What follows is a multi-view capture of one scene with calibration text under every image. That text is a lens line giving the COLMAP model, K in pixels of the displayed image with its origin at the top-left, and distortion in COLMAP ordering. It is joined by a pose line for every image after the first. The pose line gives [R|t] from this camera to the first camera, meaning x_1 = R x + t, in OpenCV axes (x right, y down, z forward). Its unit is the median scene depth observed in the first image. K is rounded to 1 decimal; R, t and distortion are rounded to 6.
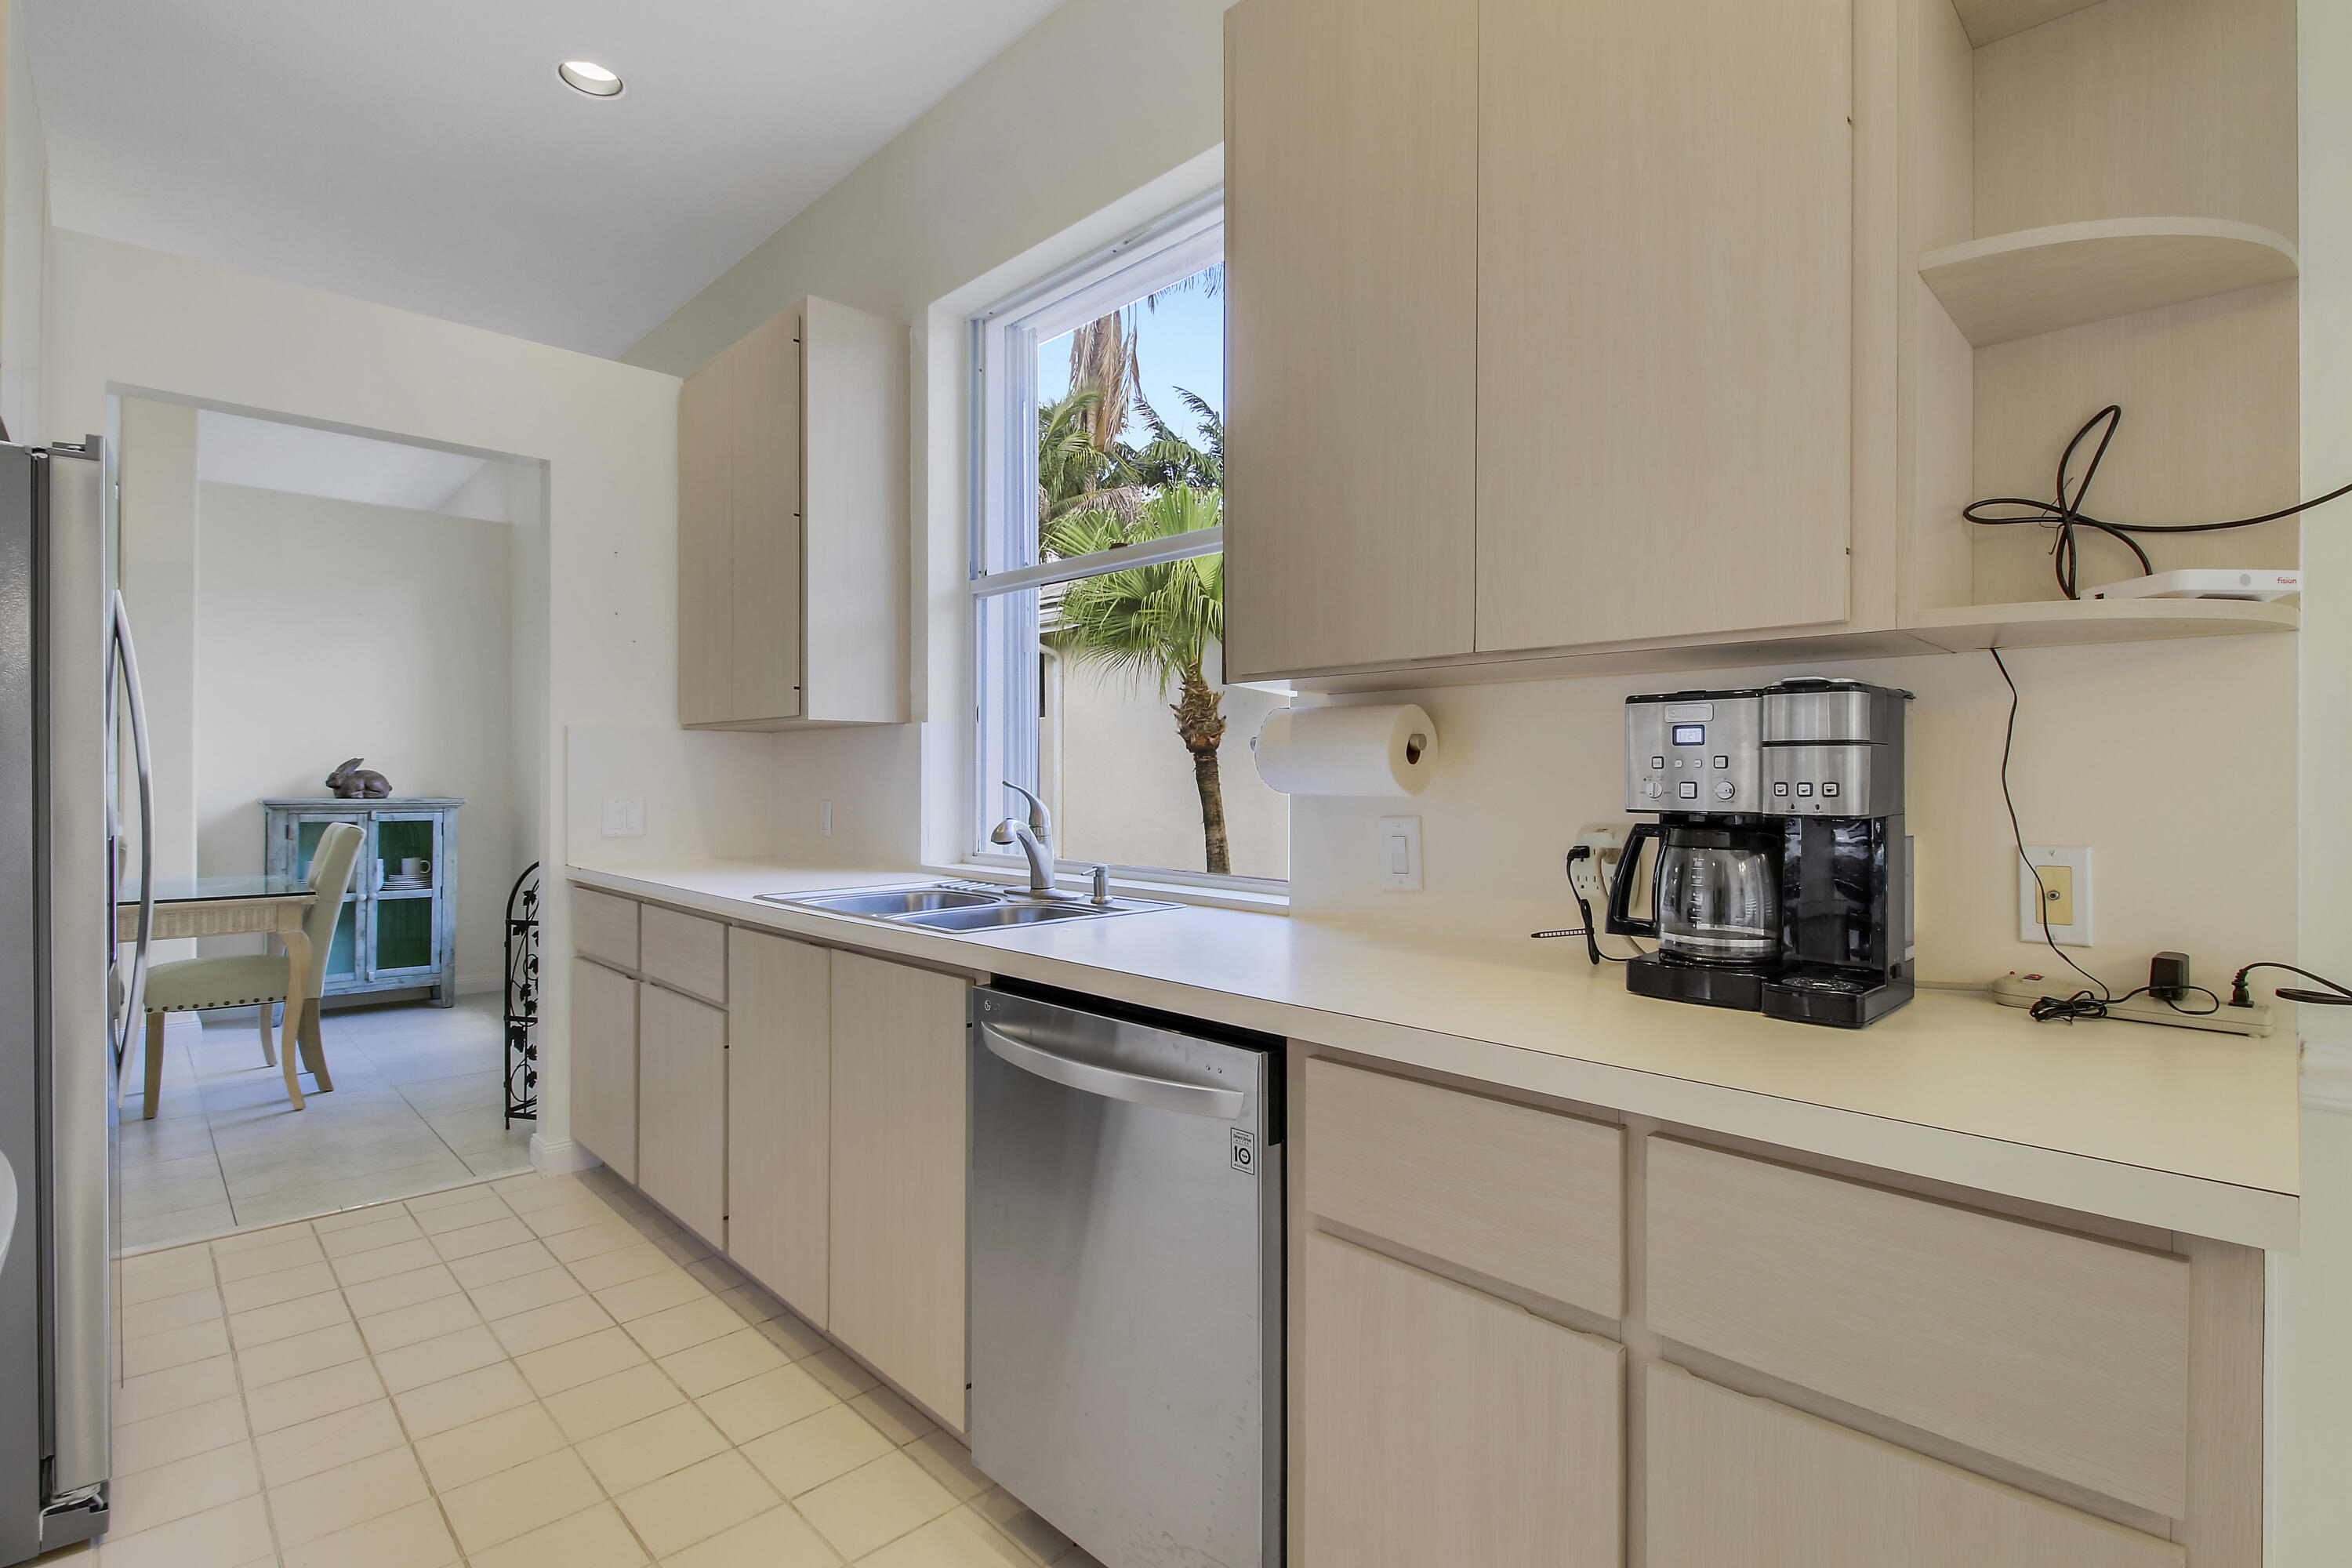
lens RADIAL K [[1126.5, 0, 1182.7], [0, 1126.5, 777.3], [0, 0, 1]] dist [0.001037, -0.001149]
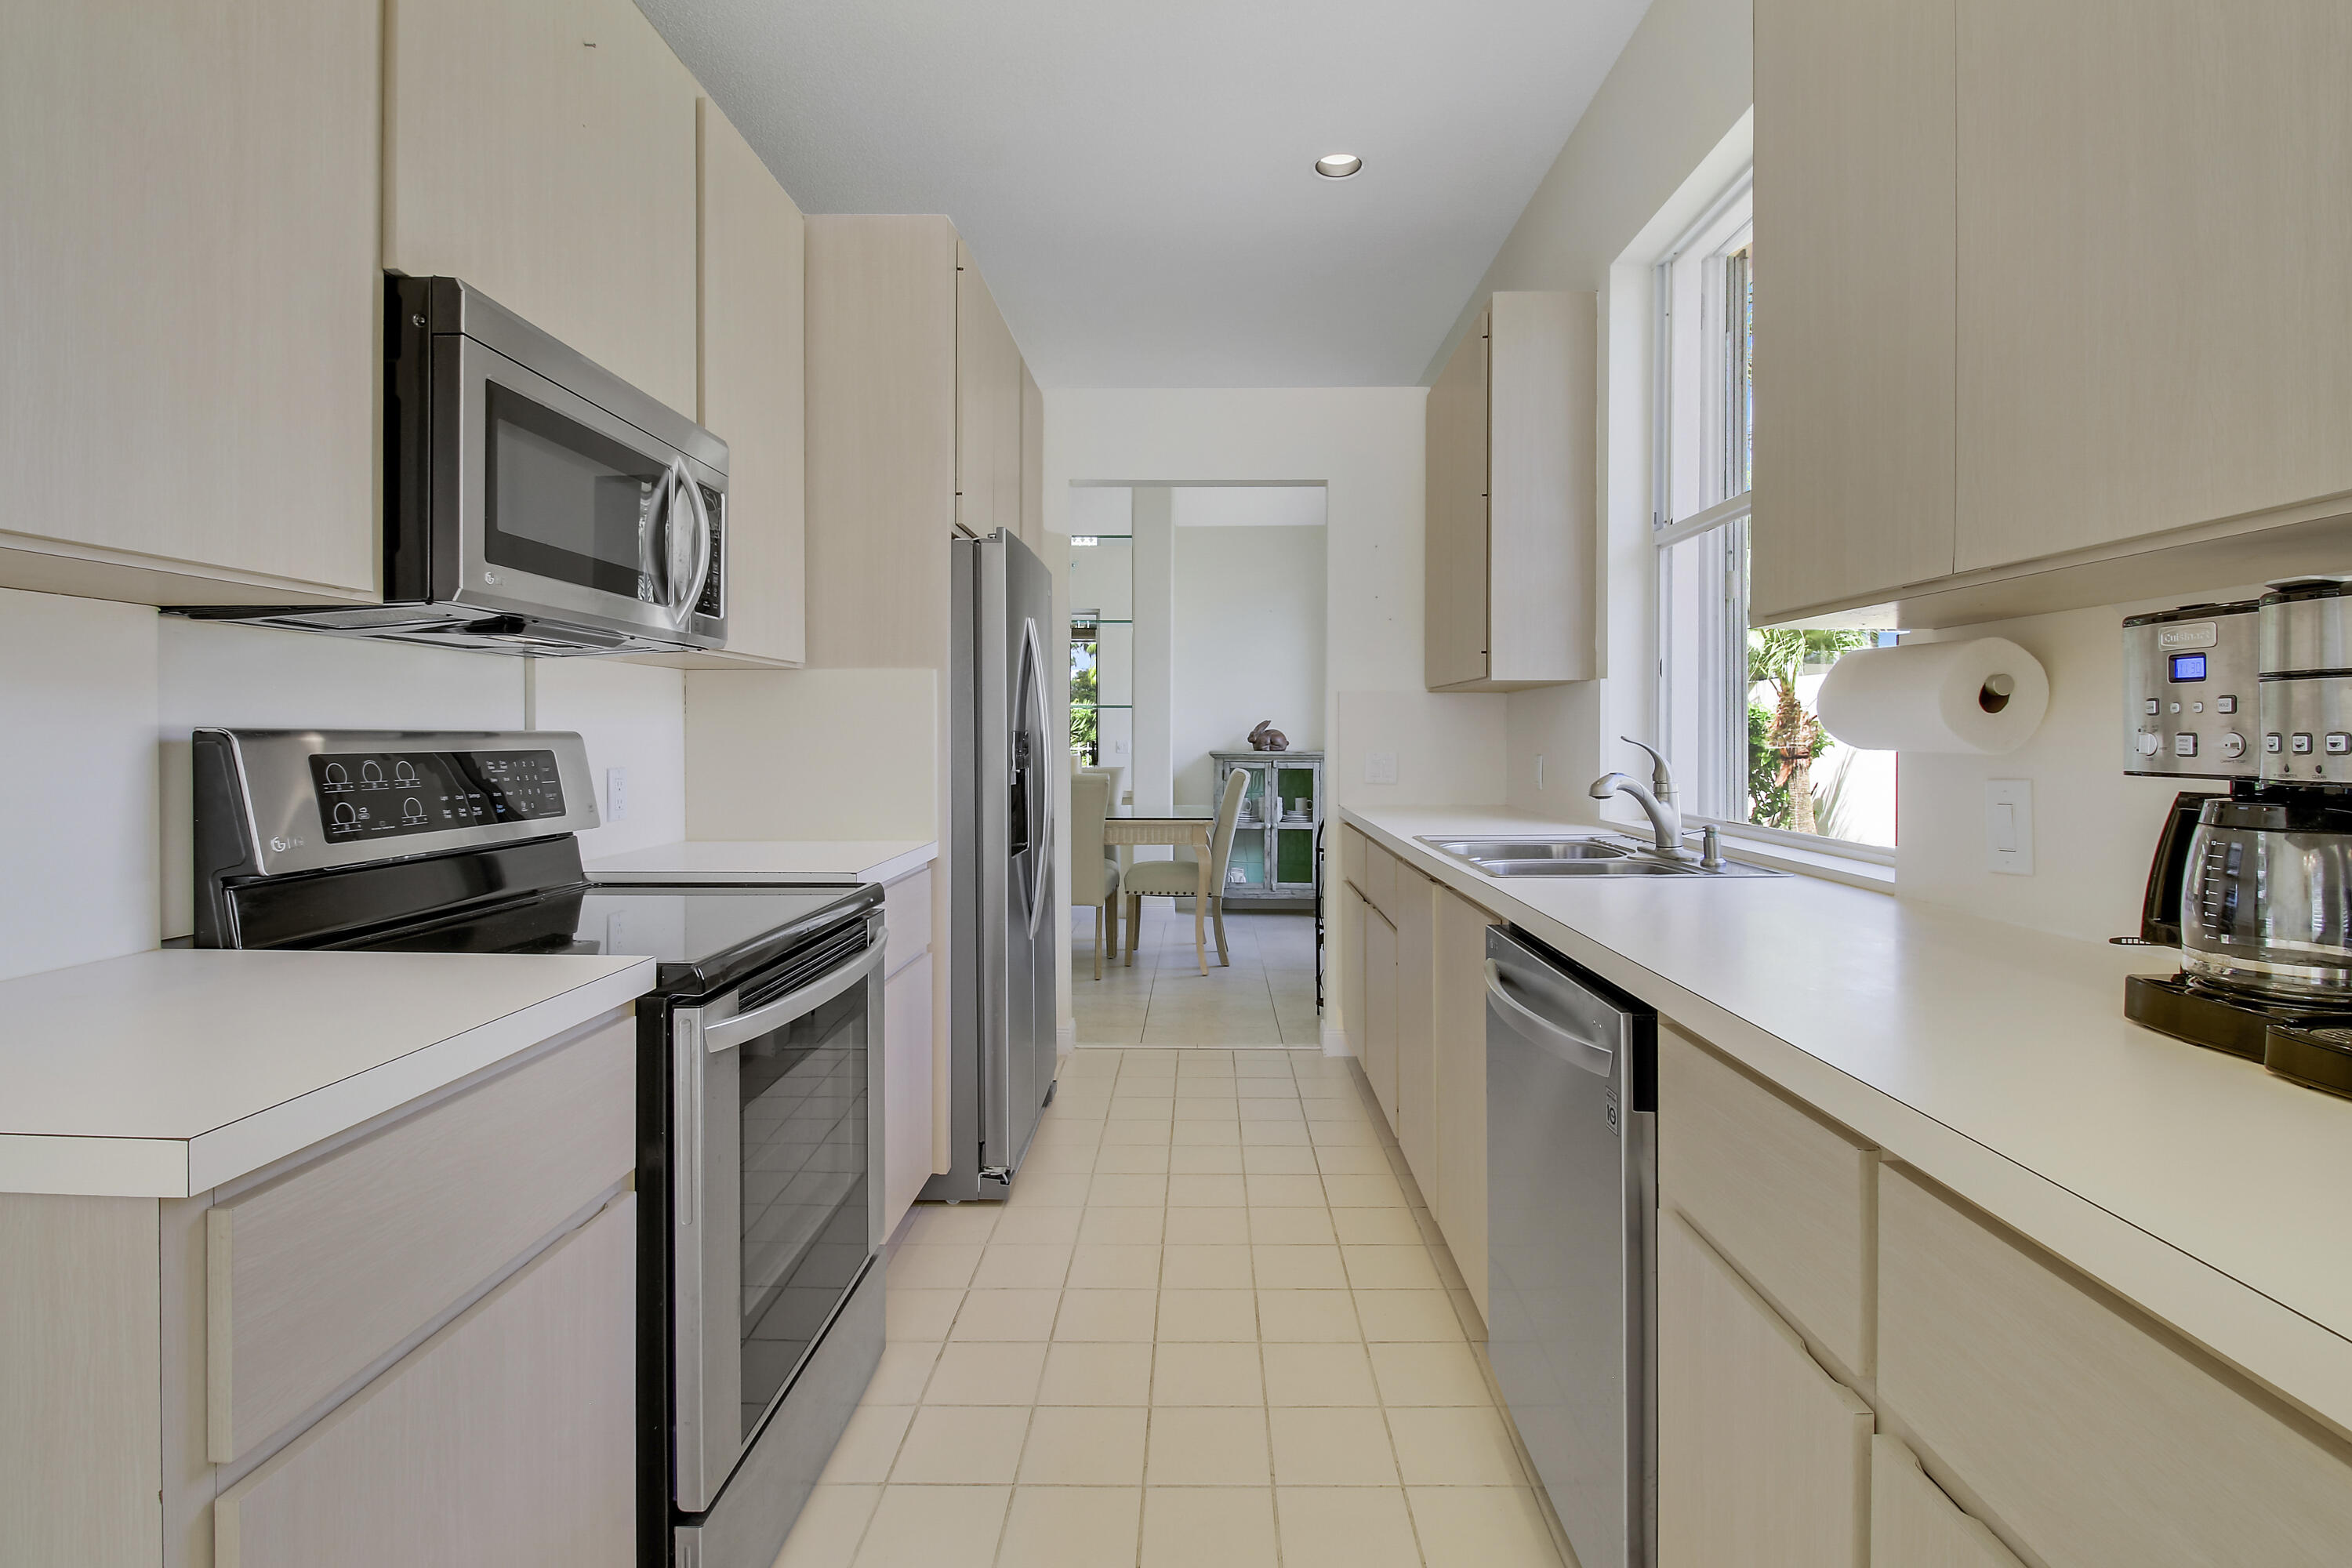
lens RADIAL K [[1115.2, 0, 1189.3], [0, 1115.2, 733.0], [0, 0, 1]] dist [0.001914, -0.012564]
pose [[0.705686, -0.006169, -0.708498, 0.189319], [0.006300, 0.999977, -0.002431, 0.000564], [0.708496, -0.002748, 0.705709, 0.024256]]
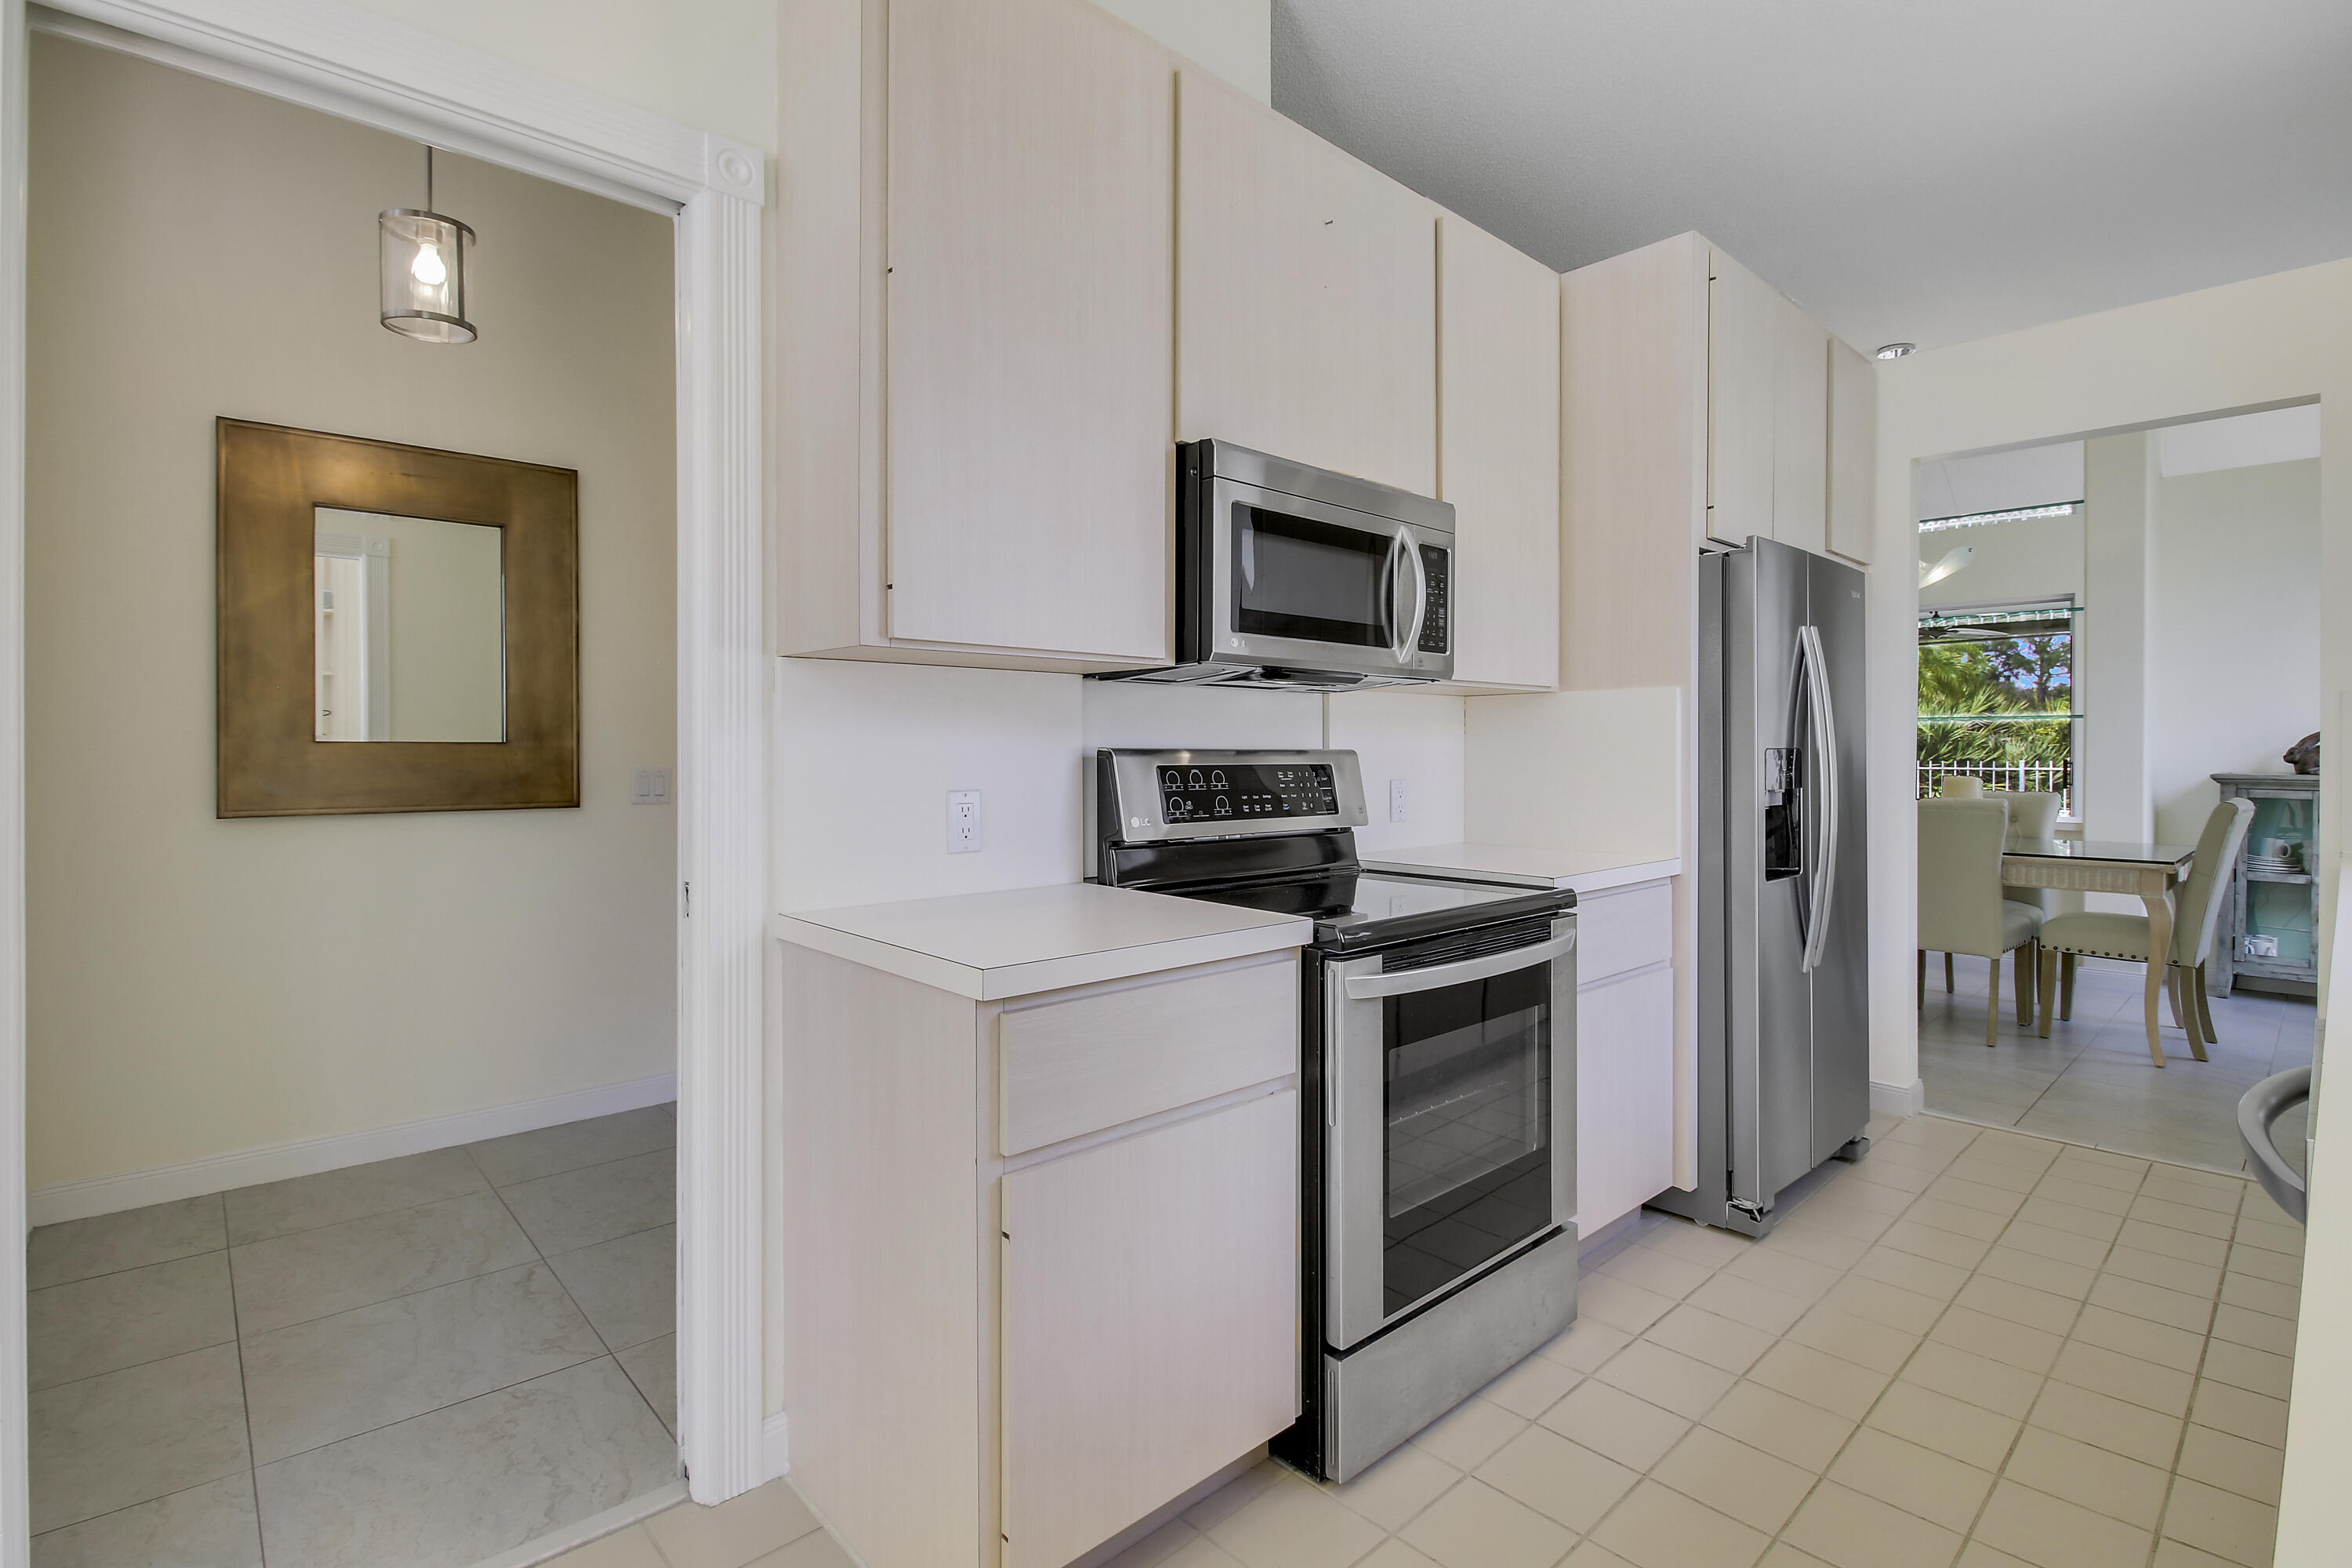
lens RADIAL K [[1111.1, 0, 1185.8], [0, 1111.1, 749.4], [0, 0, 1]] dist [-0.002802, -0.001137]
pose [[-0.026981, -0.007396, -0.999609, 0.304378], [0.003920, 0.999964, -0.007505, 0.001333], [0.999628, -0.004121, -0.026951, 0.125386]]
